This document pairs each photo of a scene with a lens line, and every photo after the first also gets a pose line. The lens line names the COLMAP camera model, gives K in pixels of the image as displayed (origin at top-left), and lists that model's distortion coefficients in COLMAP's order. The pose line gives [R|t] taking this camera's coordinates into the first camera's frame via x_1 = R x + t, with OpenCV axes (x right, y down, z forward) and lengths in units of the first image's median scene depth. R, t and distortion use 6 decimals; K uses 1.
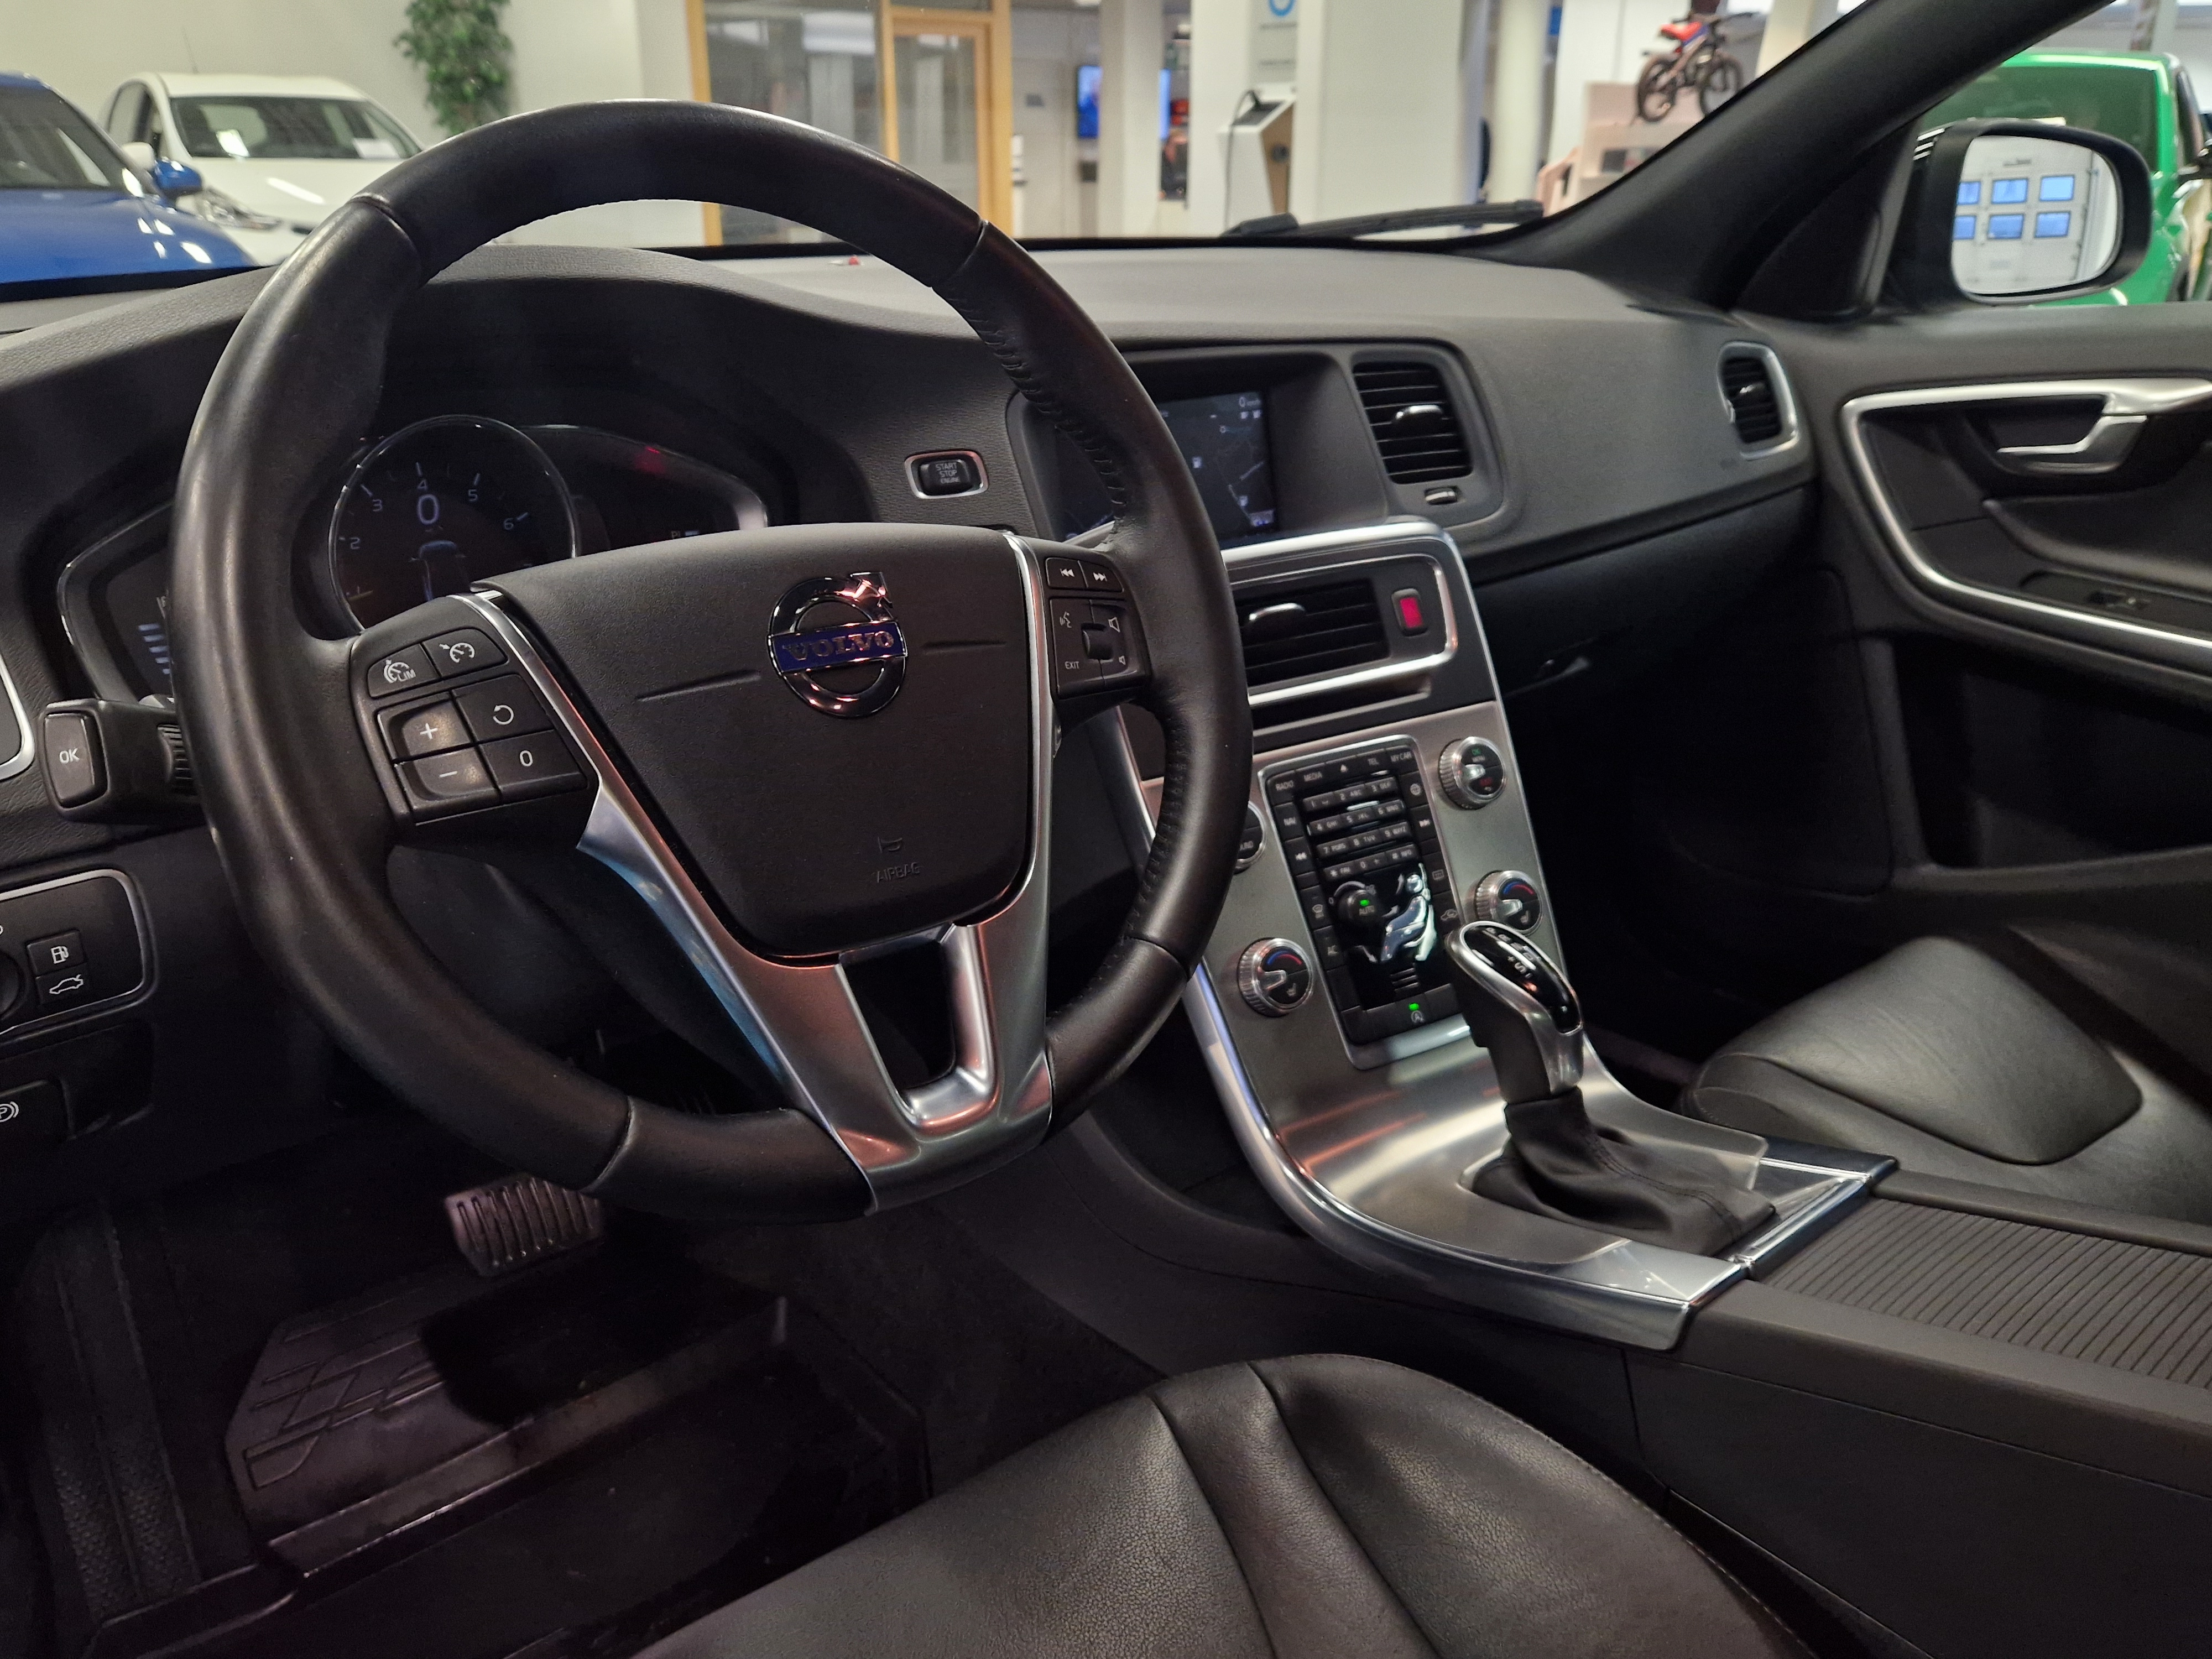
lens RADIAL K [[1657.4, 0, 1115.1], [0, 1657.4, 810.2], [0, 0, 1]] dist [0.024851, -0.011606]
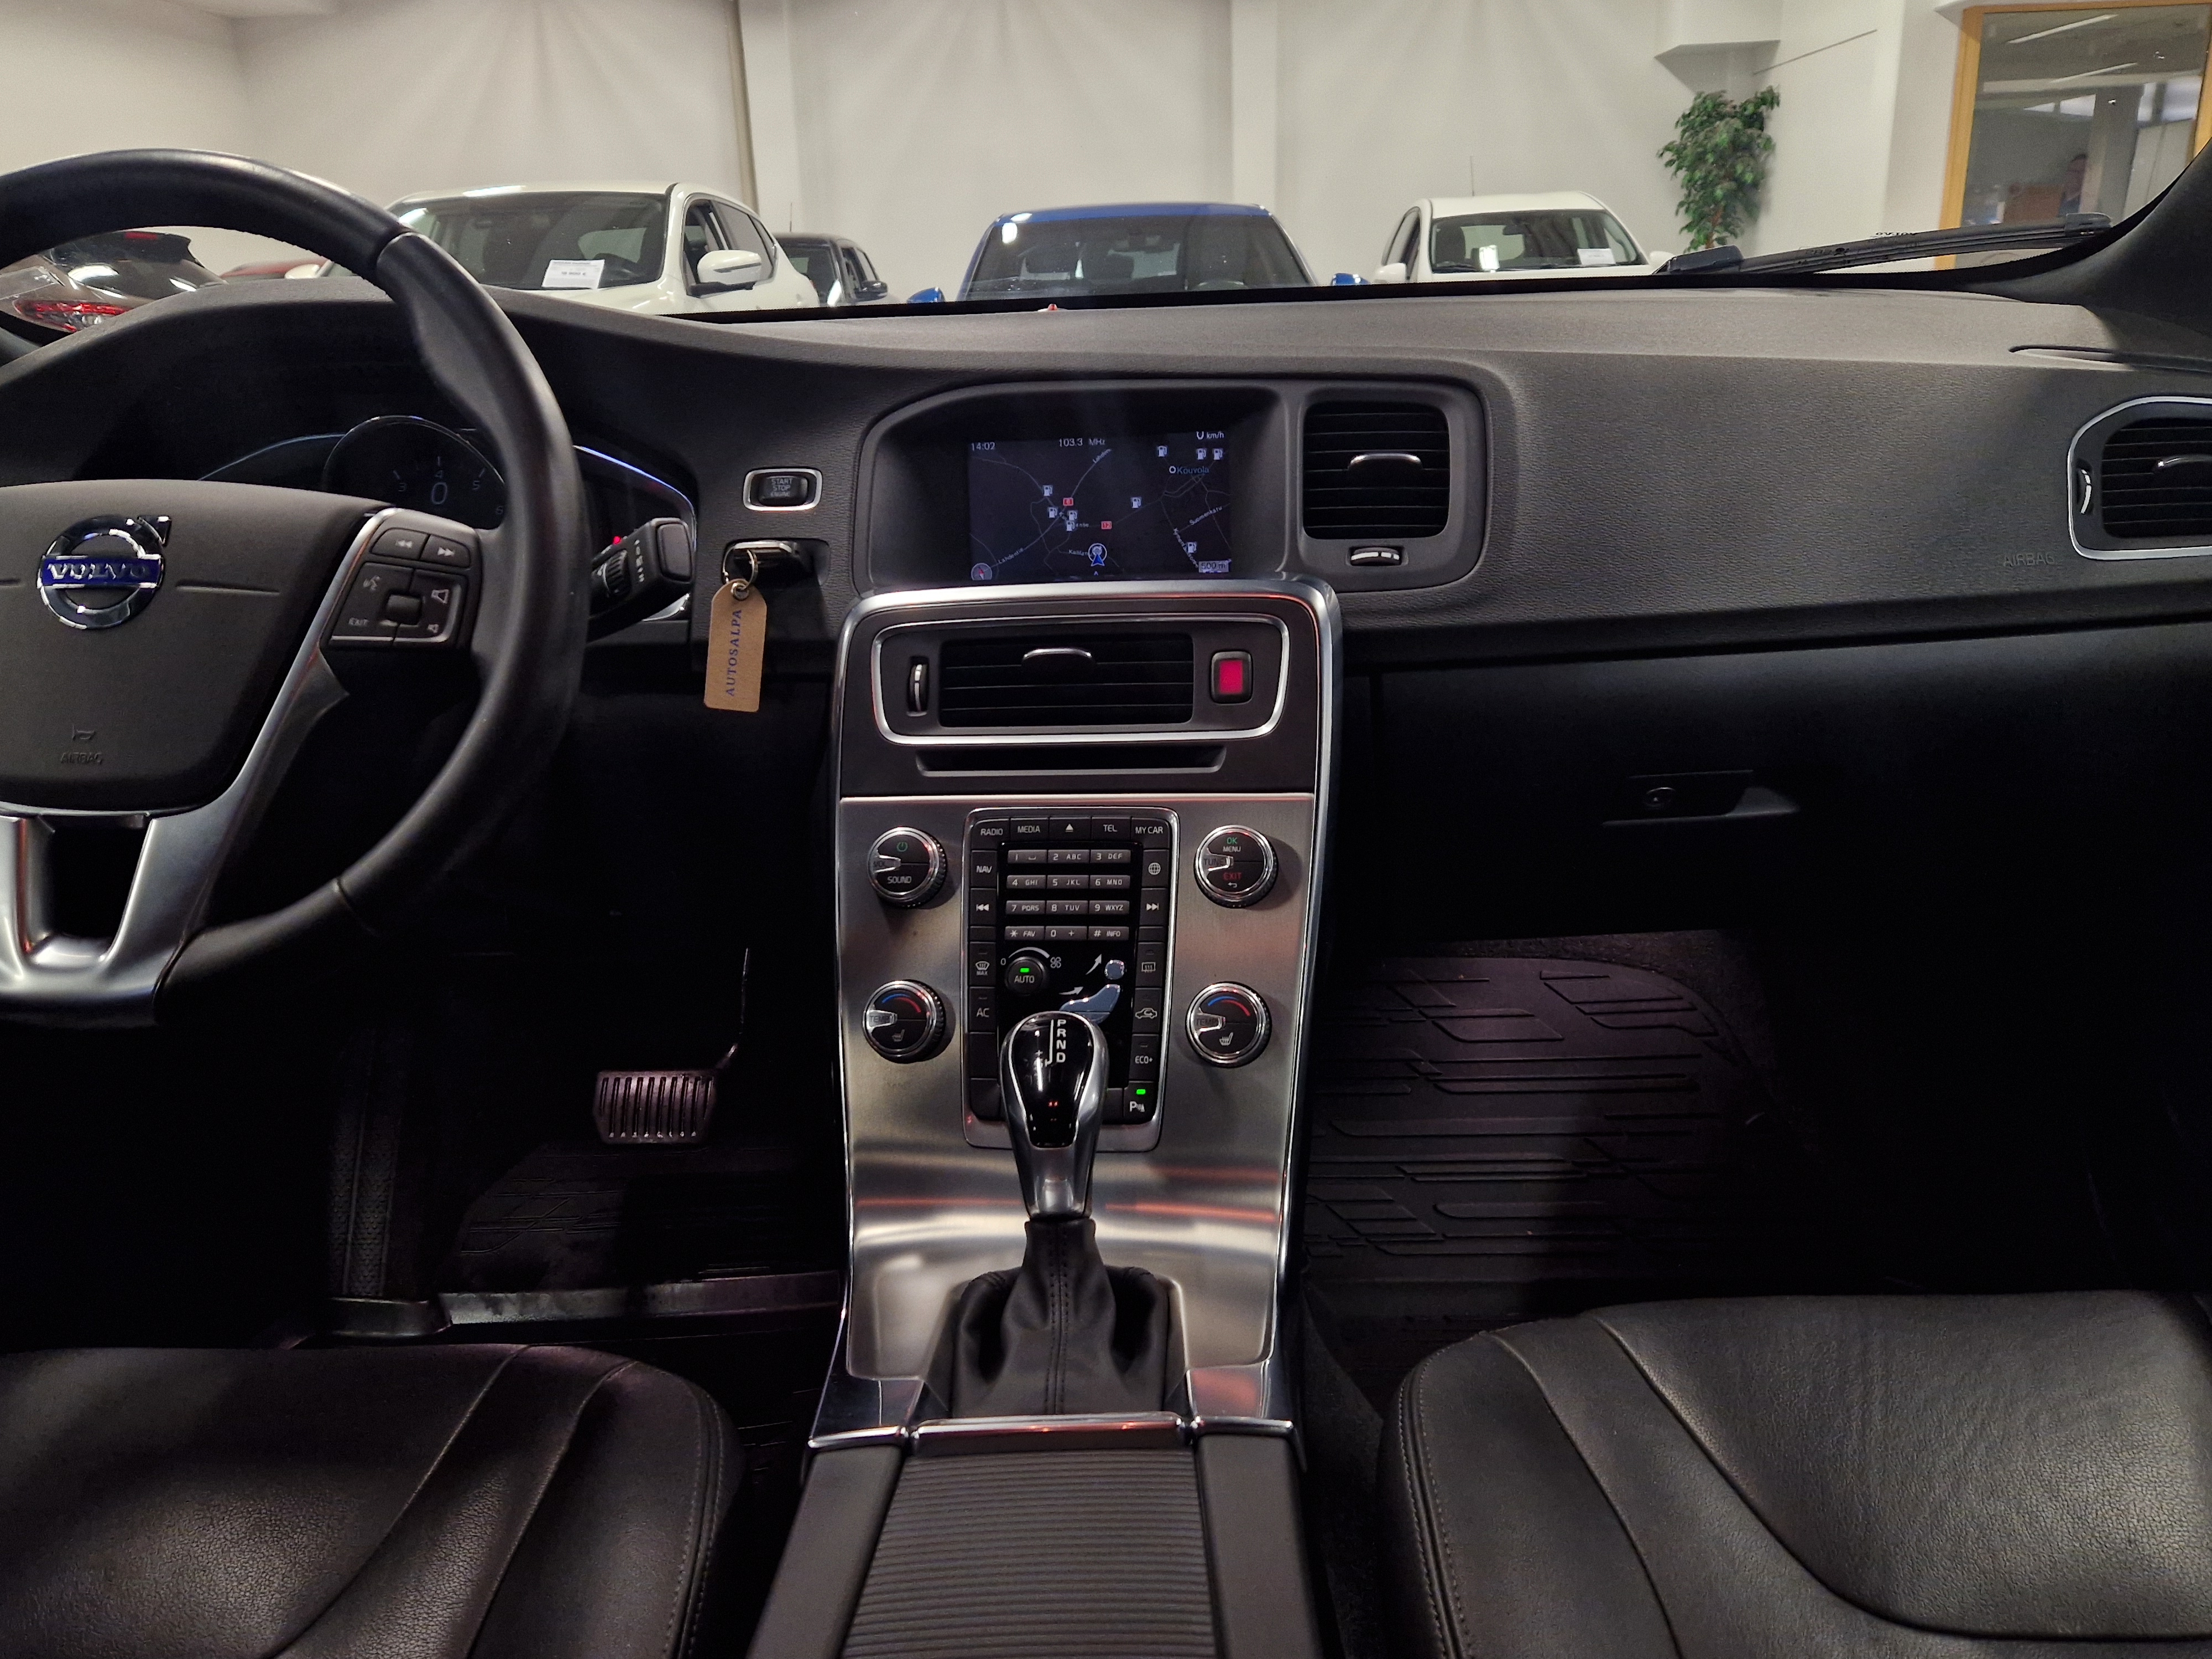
lens RADIAL K [[1657.4, 0, 1108.2], [0, 1657.4, 847.3], [0, 0, 1]] dist [0.024851, -0.011606]
pose [[0.763967, 0.174993, -0.621073, 0.652381], [-0.196494, 0.979902, 0.034393, -0.045408], [0.614609, 0.095762, 0.782997, 0.262997]]
